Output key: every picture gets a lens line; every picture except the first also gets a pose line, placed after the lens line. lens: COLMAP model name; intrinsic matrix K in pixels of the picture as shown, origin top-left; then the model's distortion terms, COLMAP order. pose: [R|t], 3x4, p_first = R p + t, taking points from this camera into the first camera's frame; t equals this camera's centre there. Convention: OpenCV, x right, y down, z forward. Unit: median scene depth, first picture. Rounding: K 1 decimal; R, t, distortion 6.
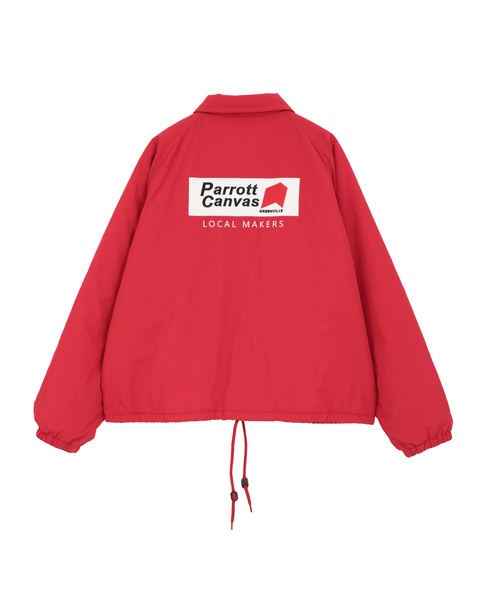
lens RADIAL K [[1070.7, 0, 242.7], [0, 1070.7, 300.2], [0, 0, 1]] dist [0.031311, 0.000000]
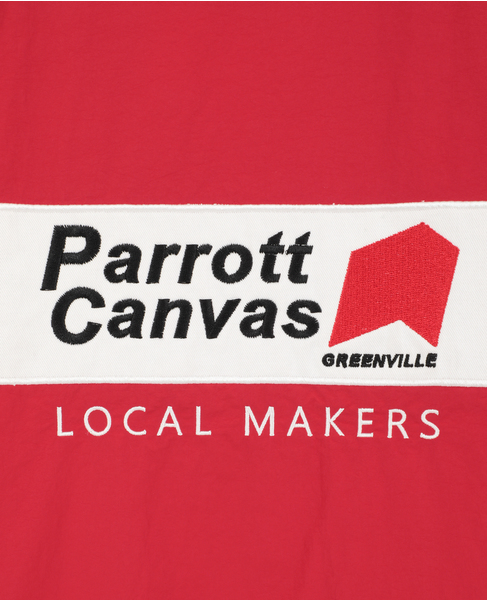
lens RADIAL K [[989.4, 0, 244.2], [0, 989.4, 299.6], [0, 0, 1]] dist [0.003075, 0.000000]
pose [[0.999480, -0.007894, -0.031256, 0.006484], [0.007934, 0.999968, 0.001167, -0.095333], [0.031246, -0.001415, 0.999511, 0.805854]]
